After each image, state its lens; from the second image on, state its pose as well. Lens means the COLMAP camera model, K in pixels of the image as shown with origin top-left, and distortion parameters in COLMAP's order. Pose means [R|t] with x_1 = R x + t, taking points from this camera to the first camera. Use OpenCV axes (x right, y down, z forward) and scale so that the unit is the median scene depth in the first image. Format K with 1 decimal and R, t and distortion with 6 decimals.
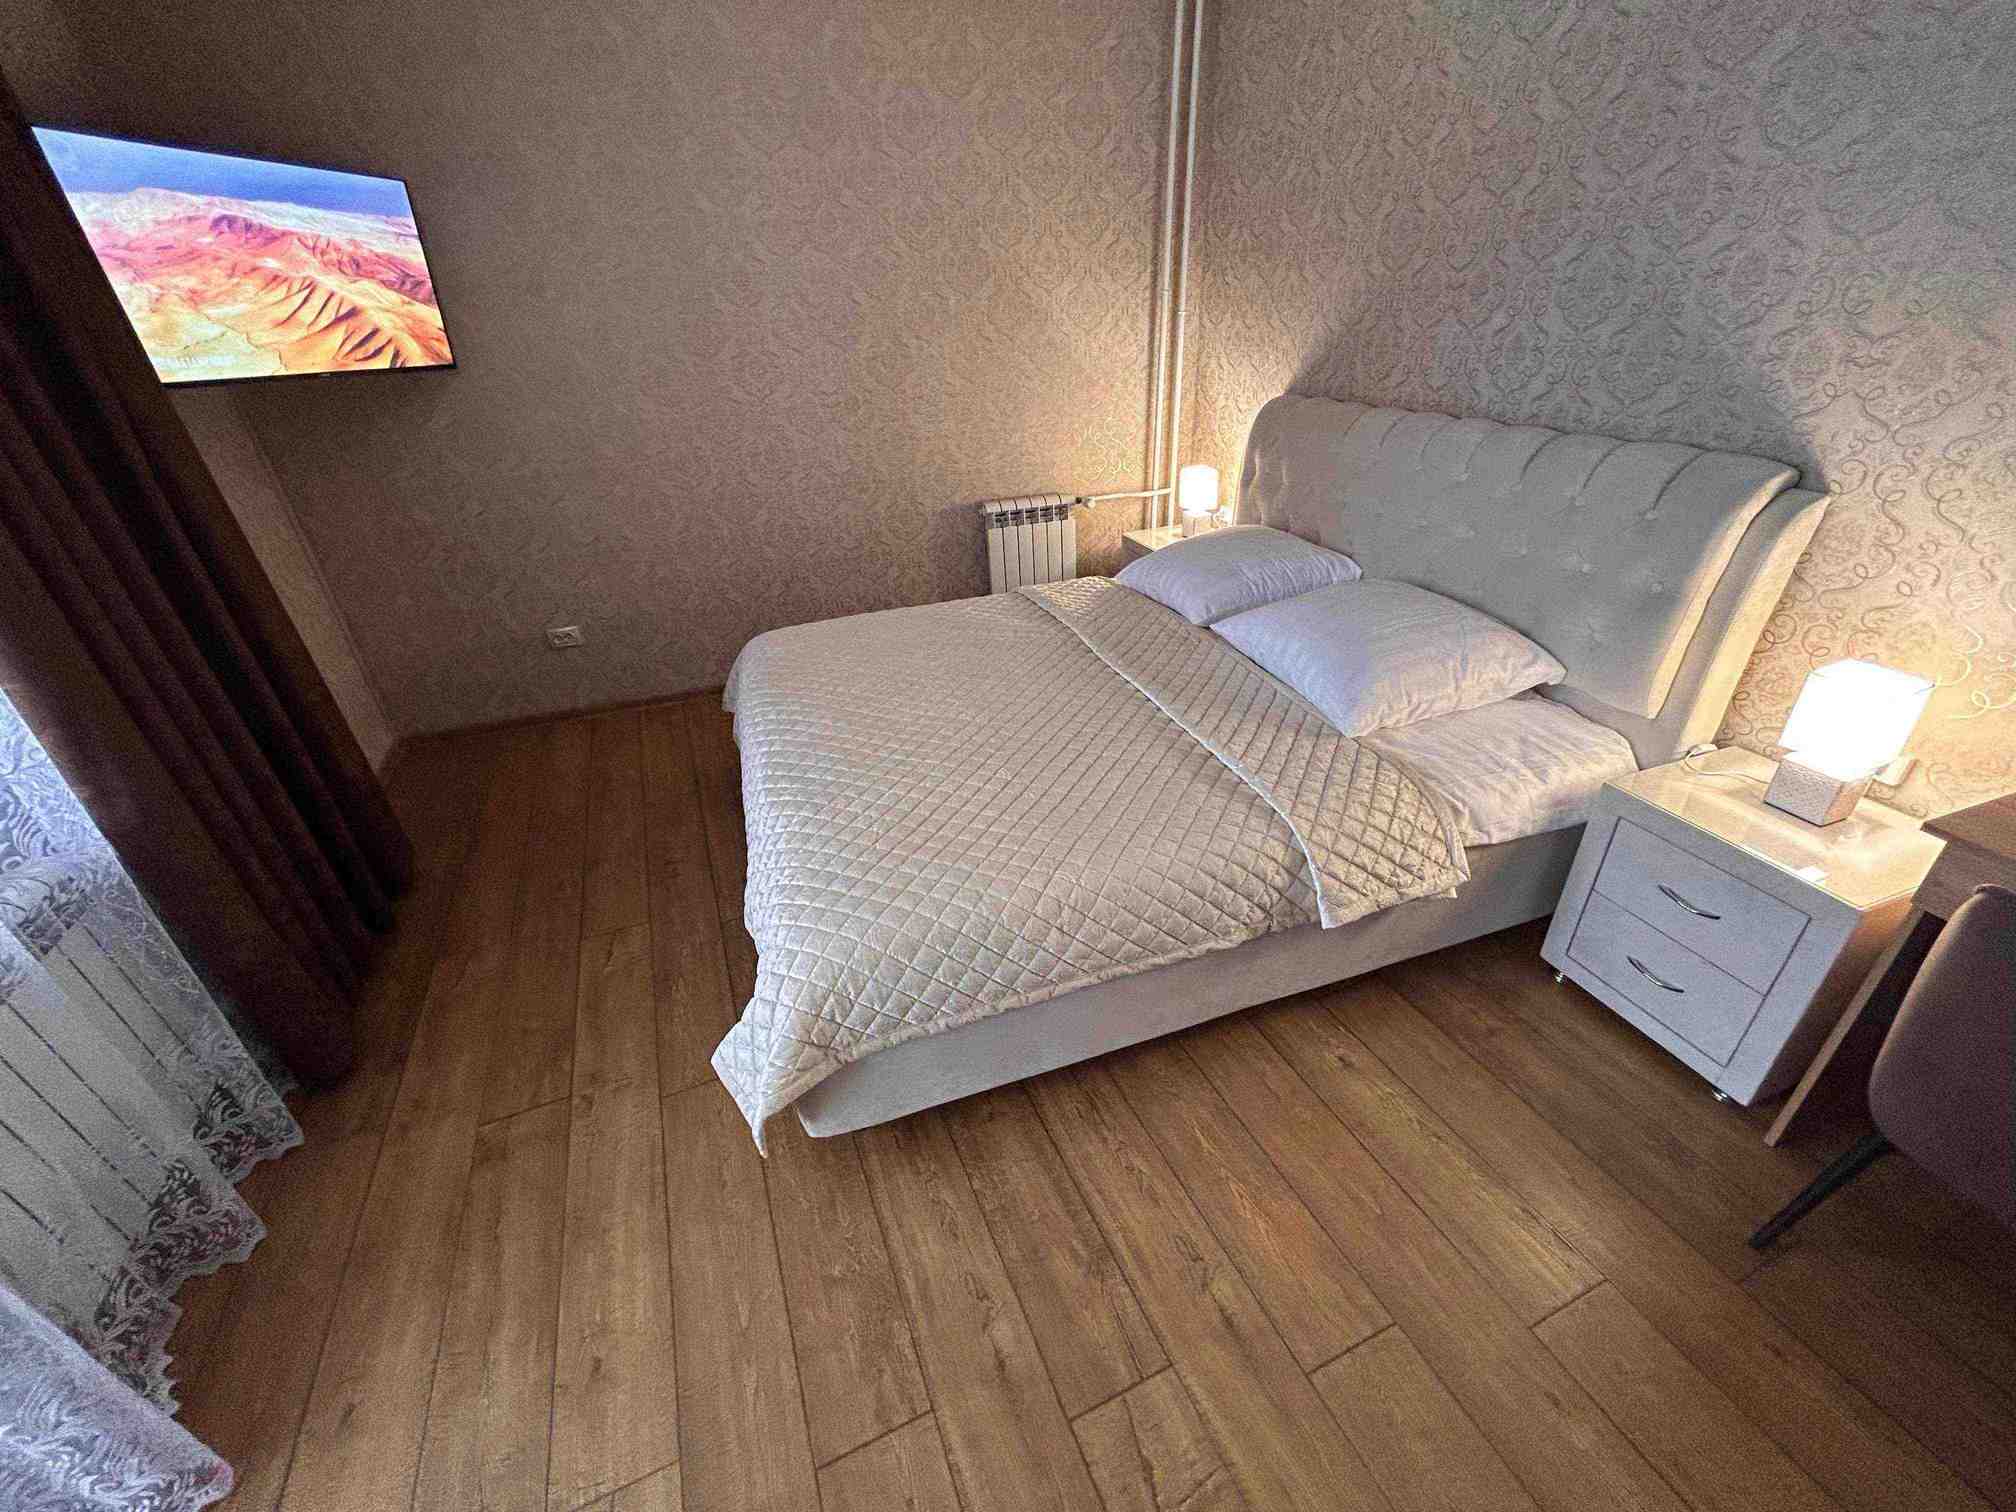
lens RADIAL K [[809.2, 0, 1008.7], [0, 809.2, 749.6], [0, 0, 1]] dist [-0.001246, 0.002022]
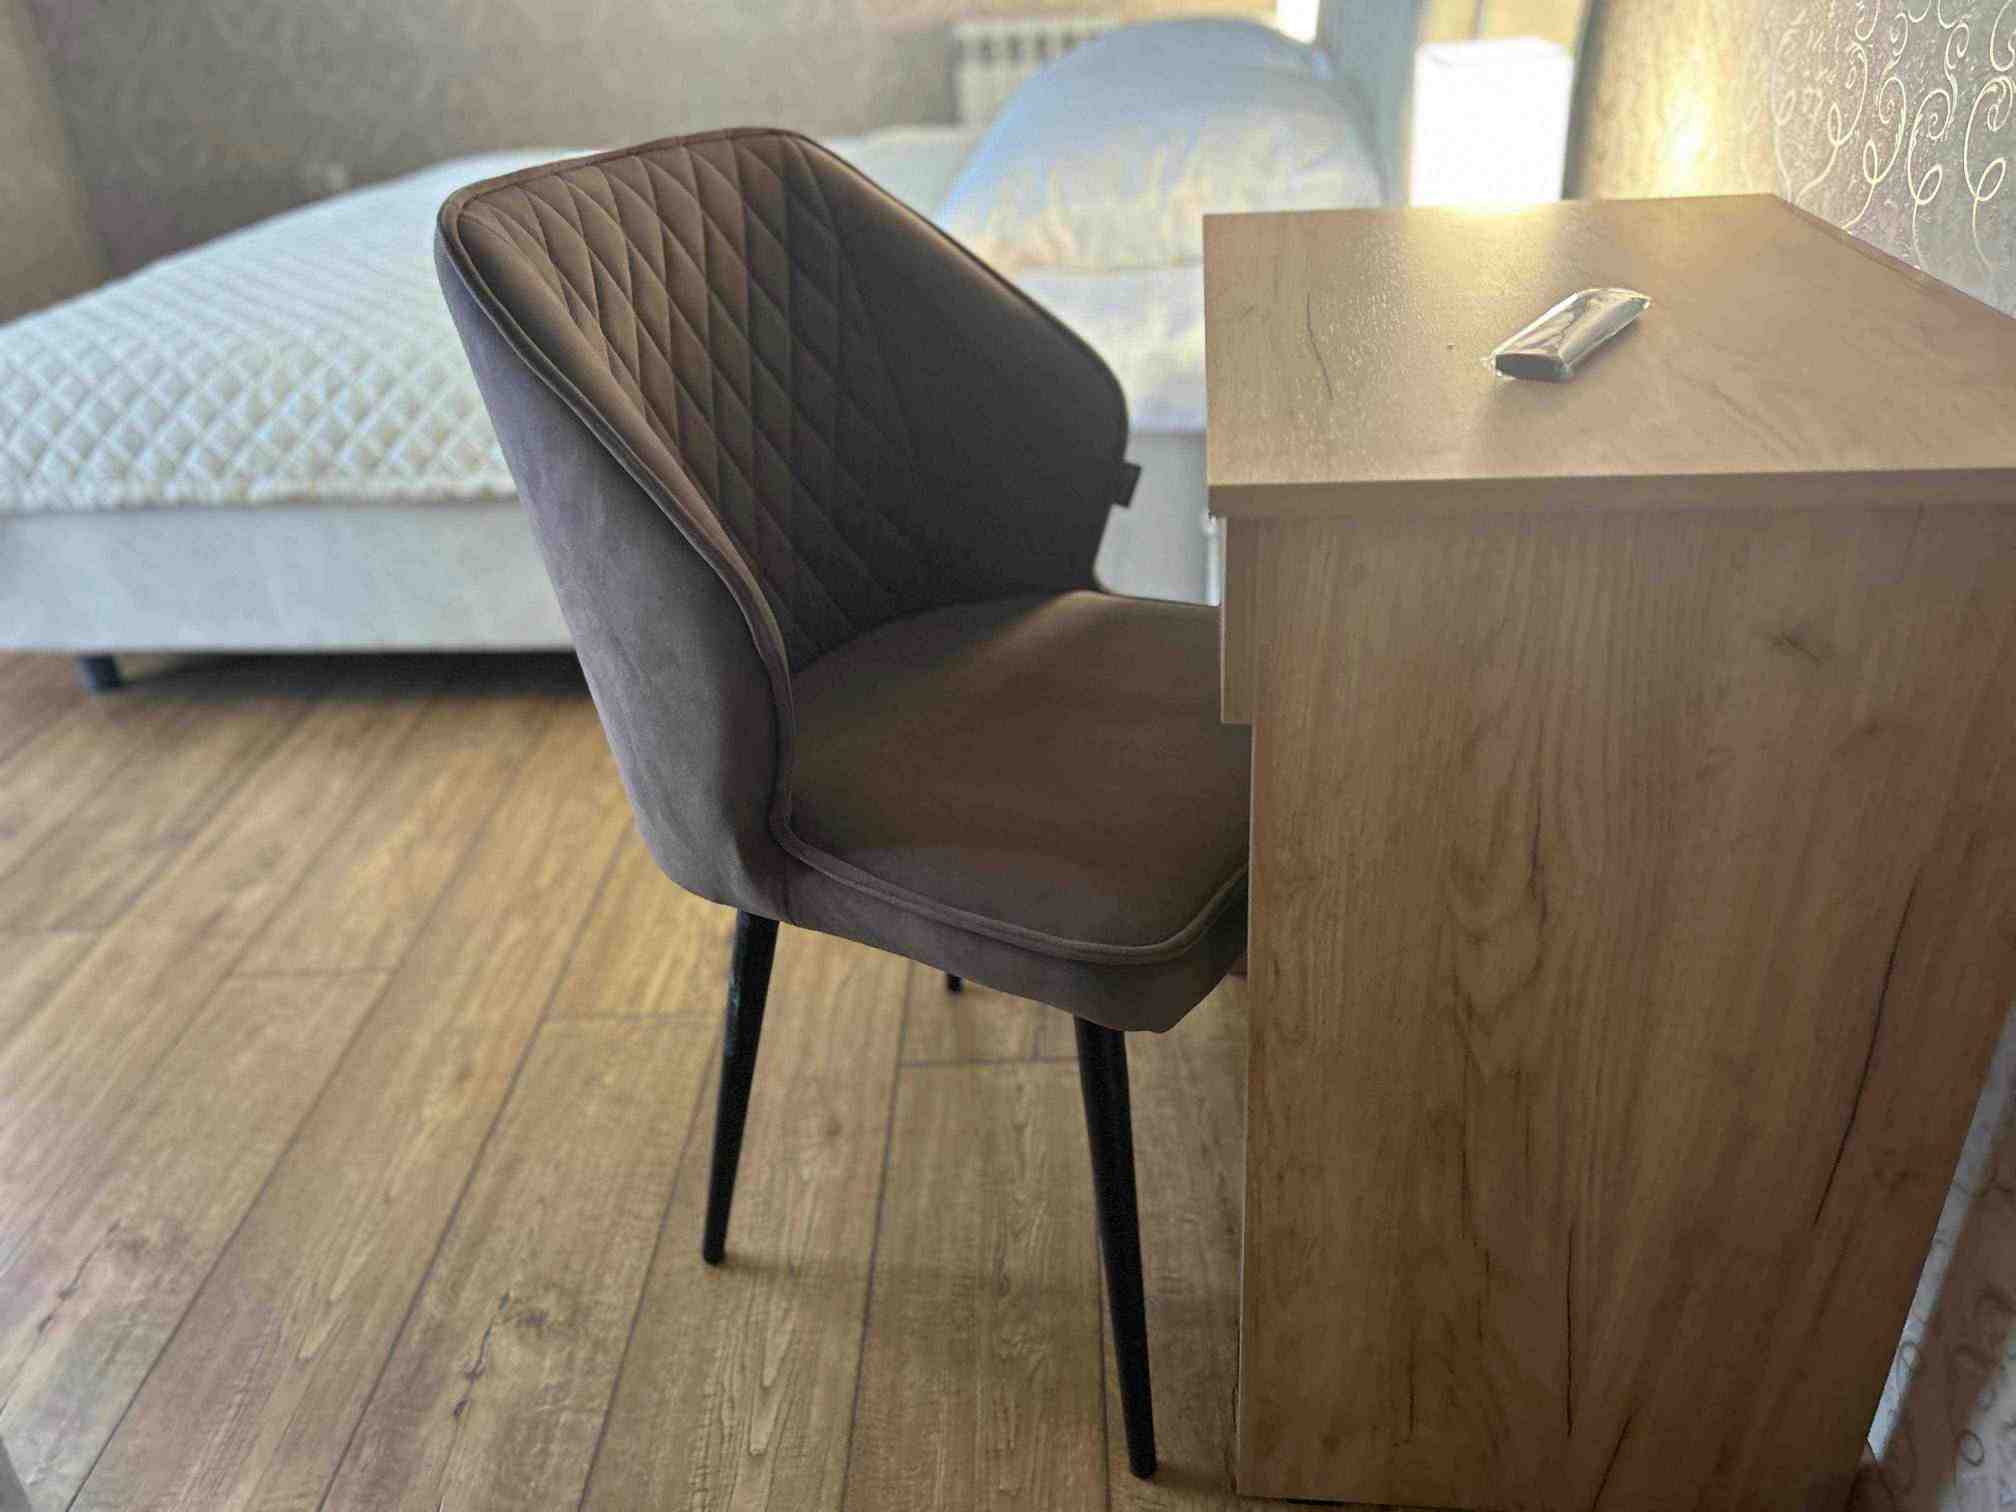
lens RADIAL K [[1523.1, 0, 1028.4], [0, 1523.1, 760.0], [0, 0, 1]] dist [0.016471, -0.011384]
pose [[0.919322, 0.198436, -0.339809, 0.877801], [-0.190535, 0.980034, 0.056830, 0.248473], [0.344301, 0.012500, 0.938776, 0.014190]]
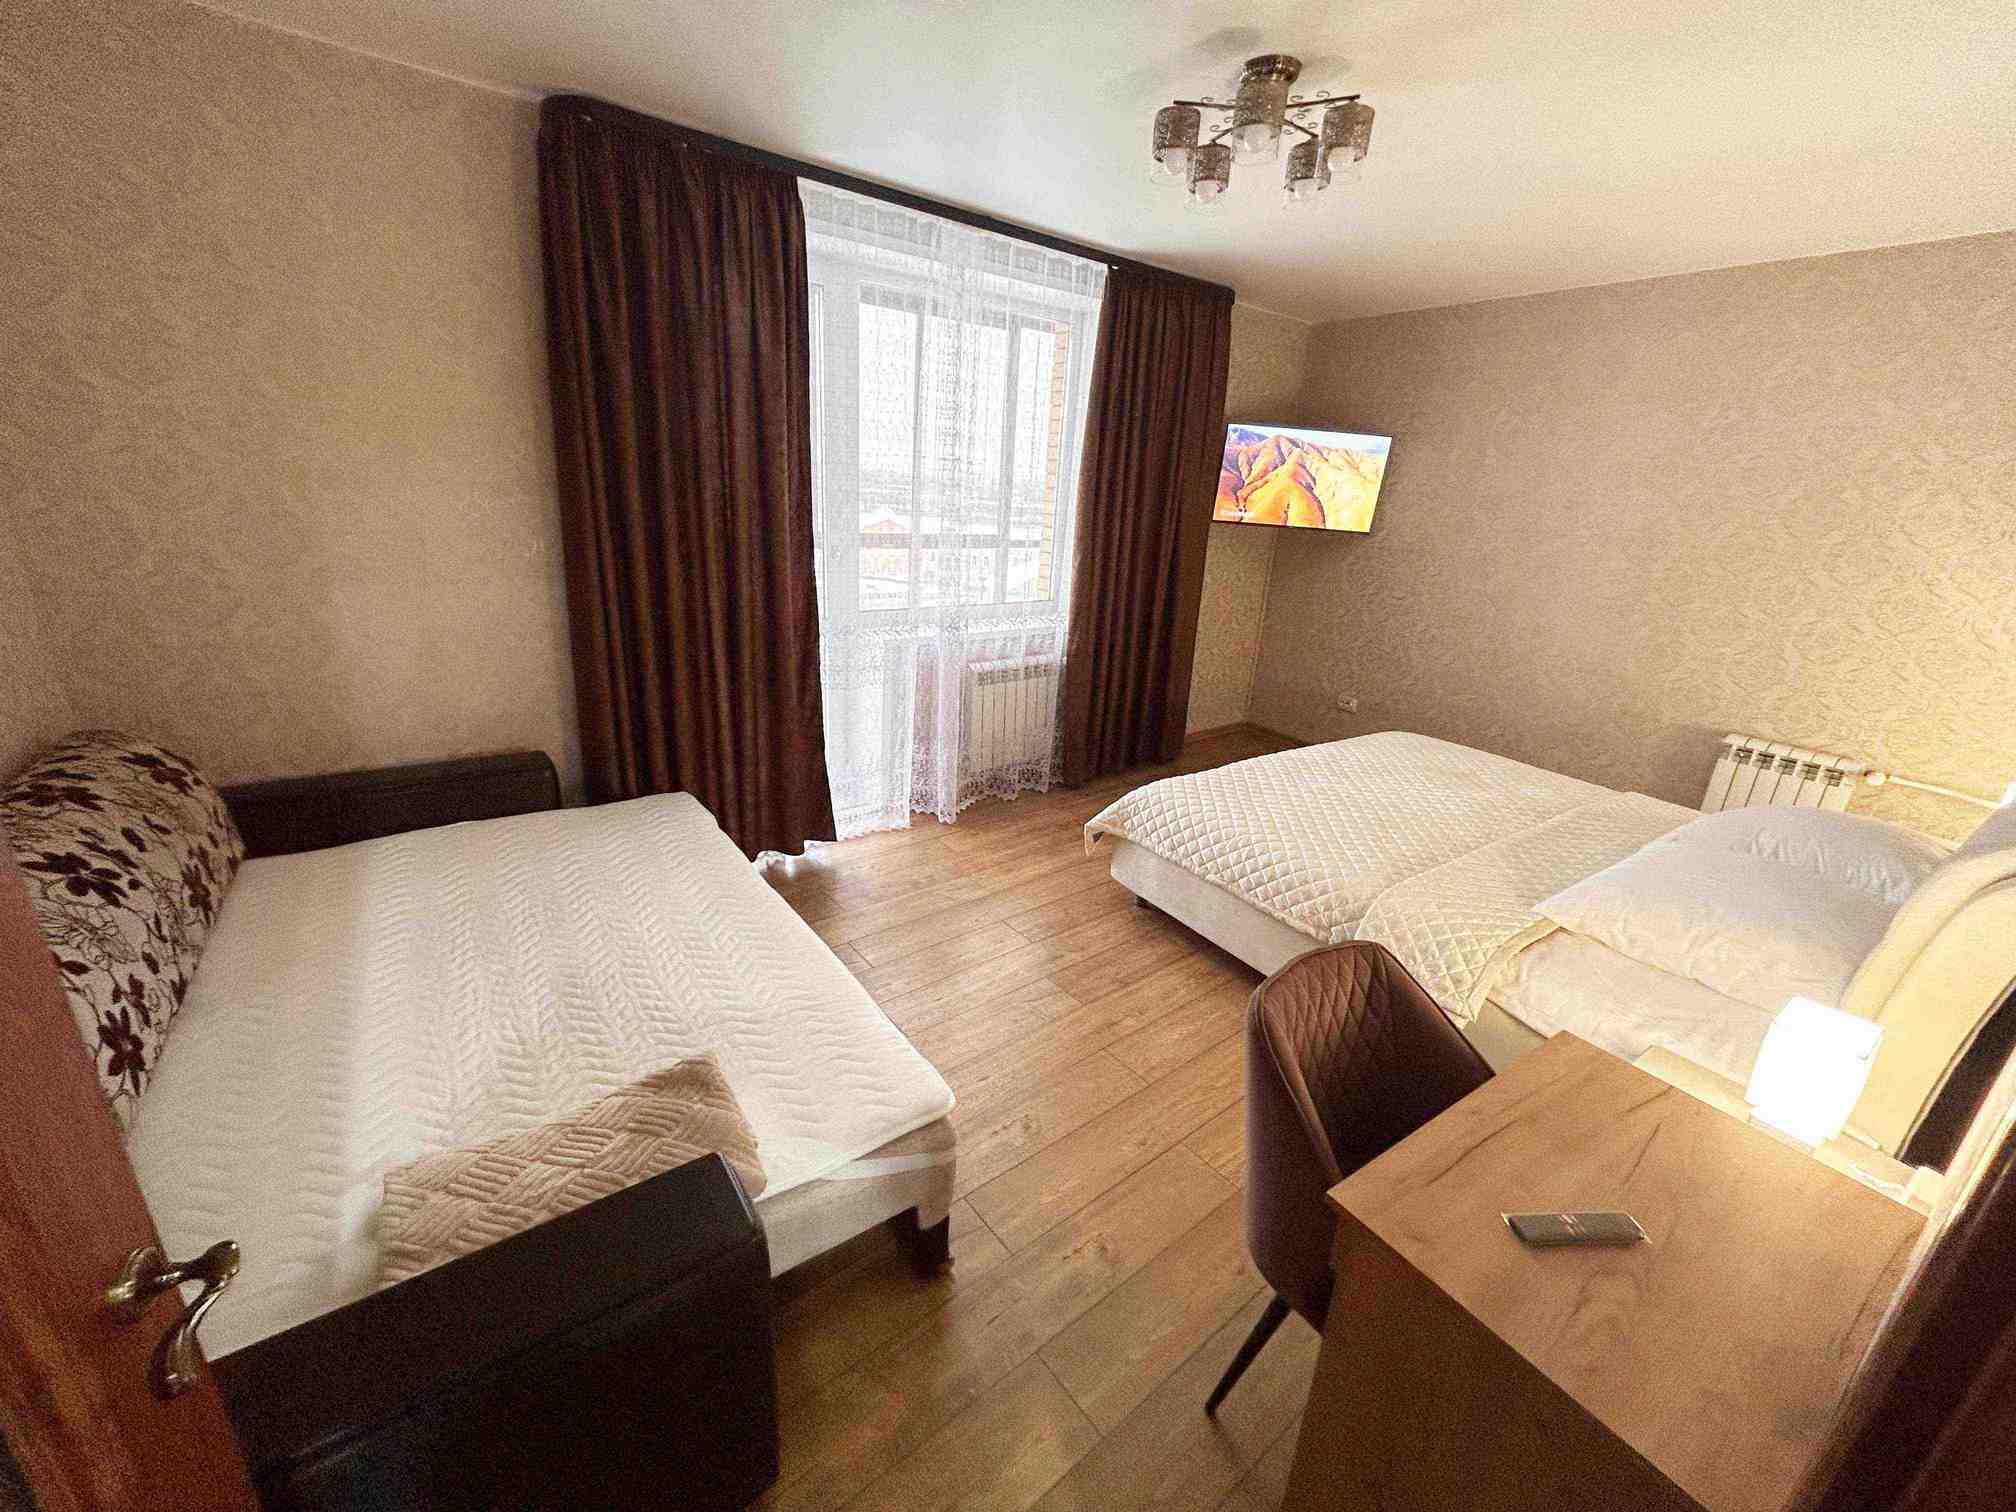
lens RADIAL K [[809.2, 0, 1006.6], [0, 809.2, 752.0], [0, 0, 1]] dist [-0.001246, 0.002022]
pose [[0.268086, 0.370220, -0.889420, 1.092173], [-0.526280, 0.829567, 0.186677, -0.021011], [0.806945, 0.418038, 0.417235, -0.164007]]
